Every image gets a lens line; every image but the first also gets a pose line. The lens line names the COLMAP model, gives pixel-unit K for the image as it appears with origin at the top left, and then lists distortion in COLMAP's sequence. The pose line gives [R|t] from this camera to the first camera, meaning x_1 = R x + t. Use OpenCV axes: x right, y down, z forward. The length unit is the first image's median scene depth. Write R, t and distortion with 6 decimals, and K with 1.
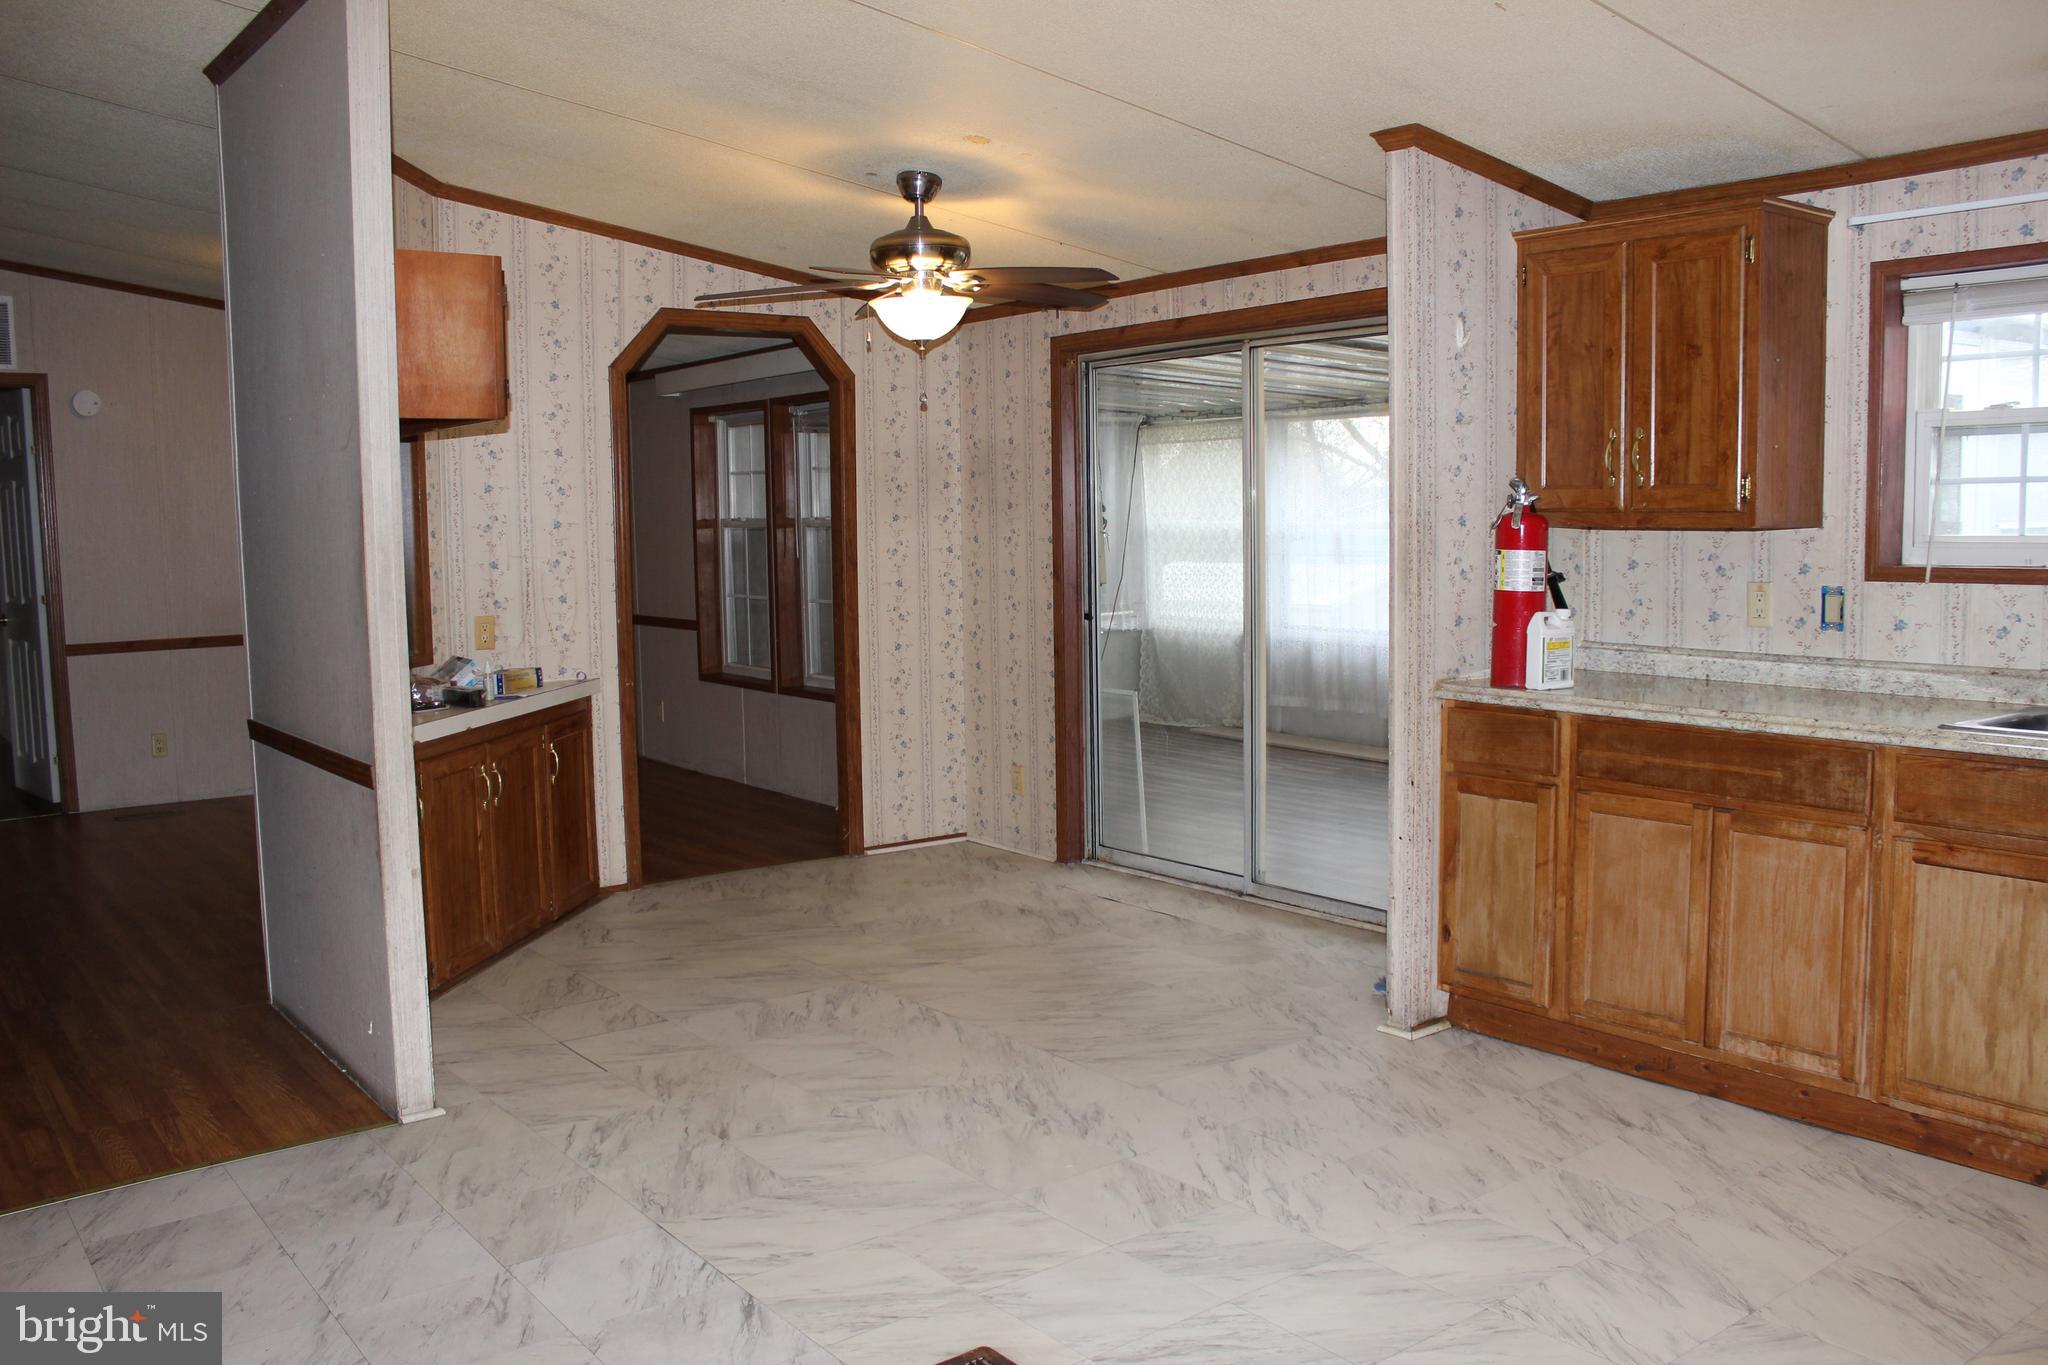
lens RADIAL K [[1701.9, 0, 1045.6], [0, 1701.9, 692.6], [0, 0, 1]] dist [-0.144668, 0.110269]
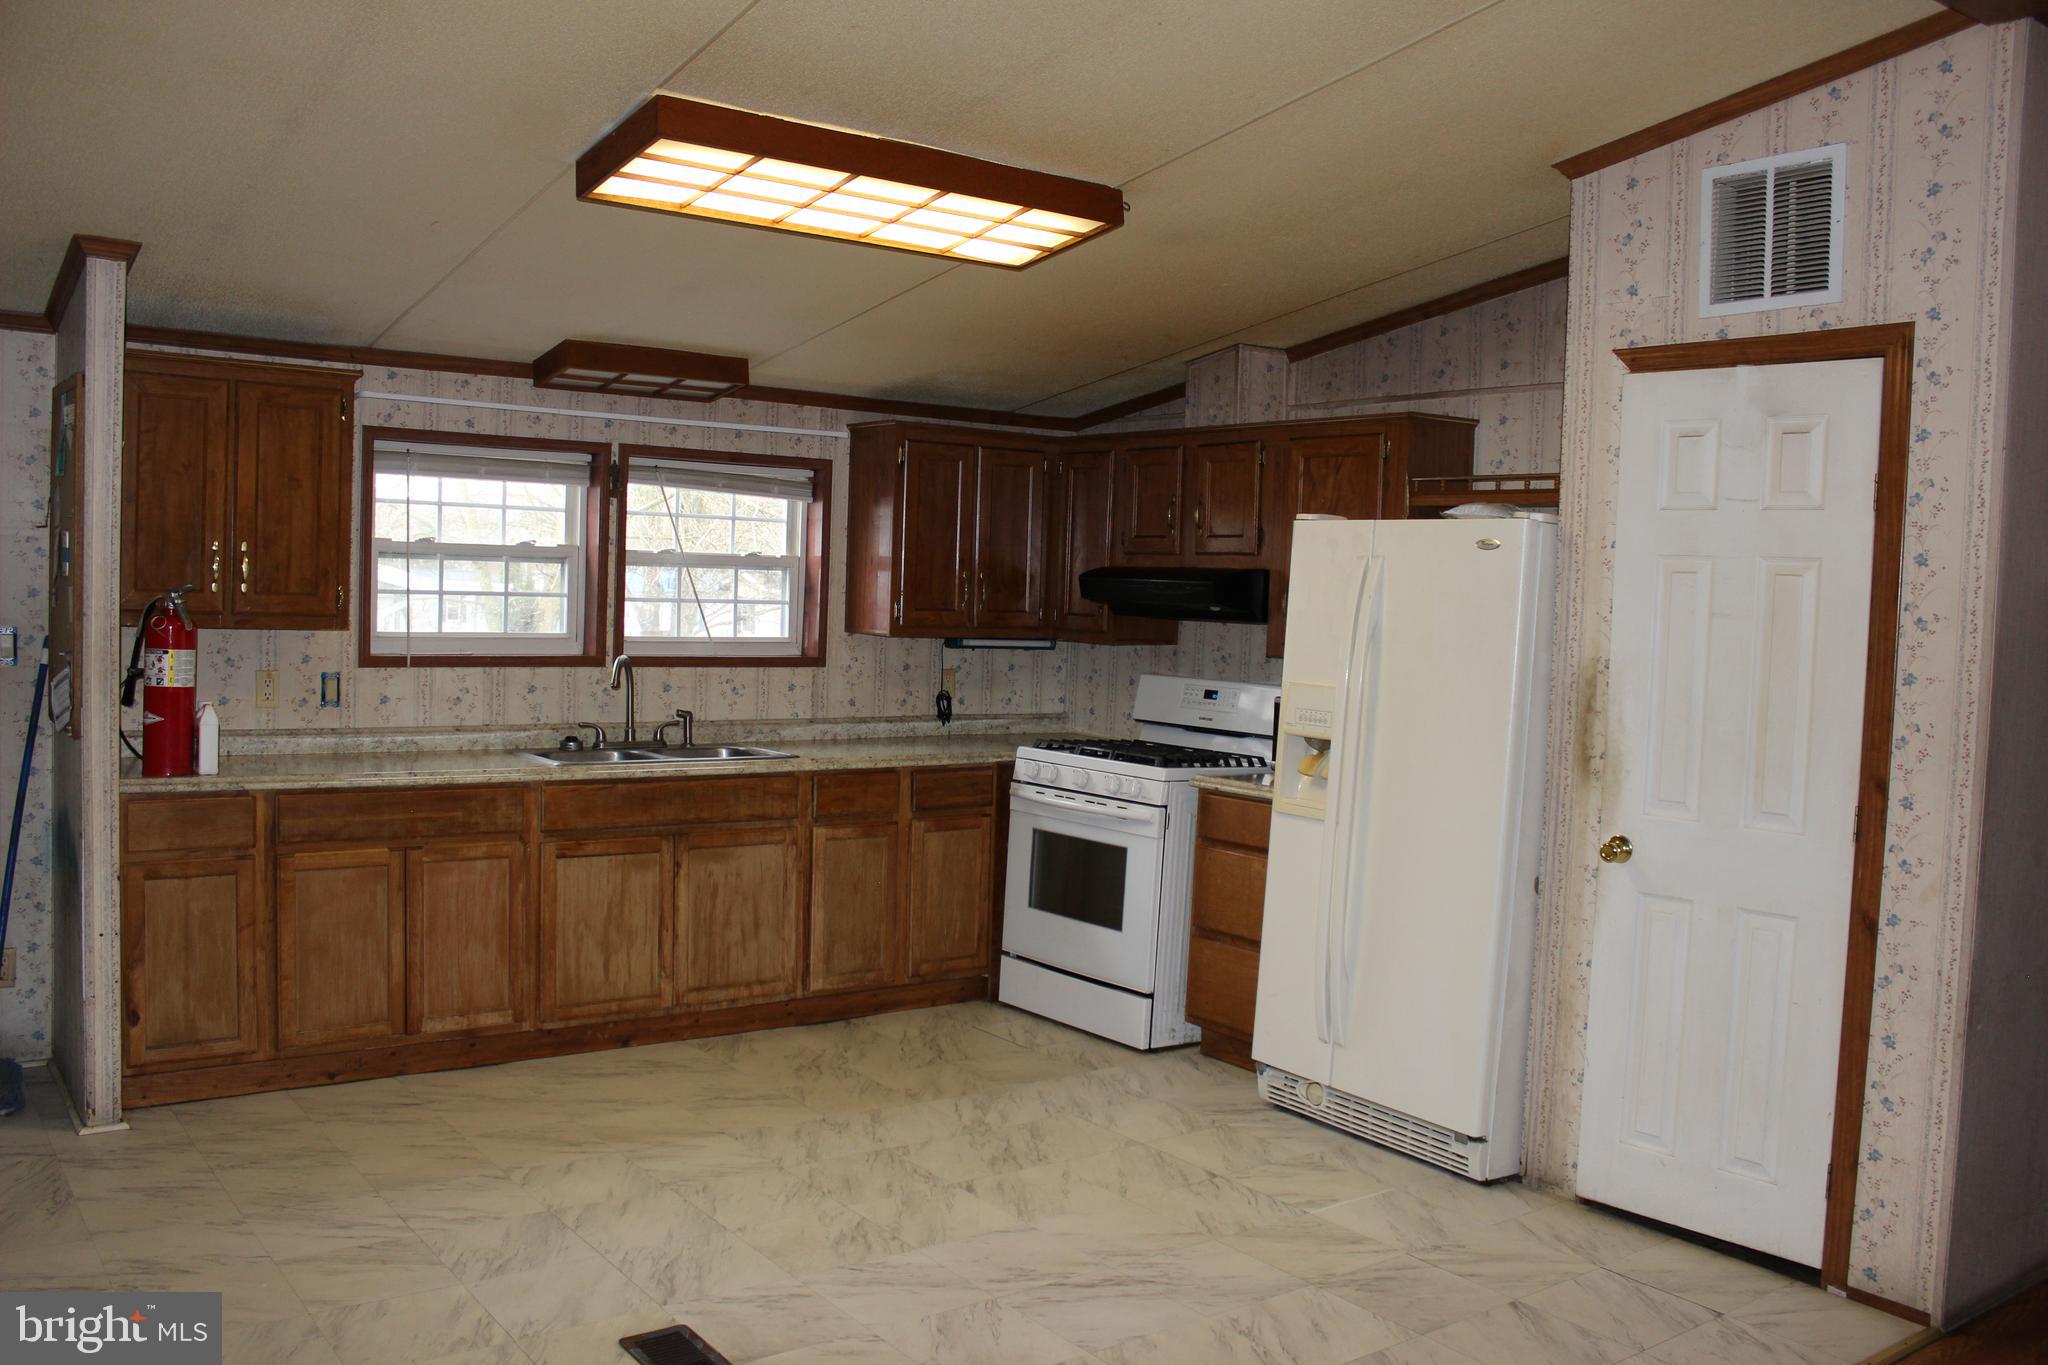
lens RADIAL K [[1701.9, 0, 1036.1], [0, 1701.9, 703.1], [0, 0, 1]] dist [-0.144668, 0.110269]
pose [[0.016223, -0.048028, 0.998714, -0.864604], [0.067908, 0.996592, 0.046822, -0.069188], [-0.997560, 0.067061, 0.019429, 0.472257]]
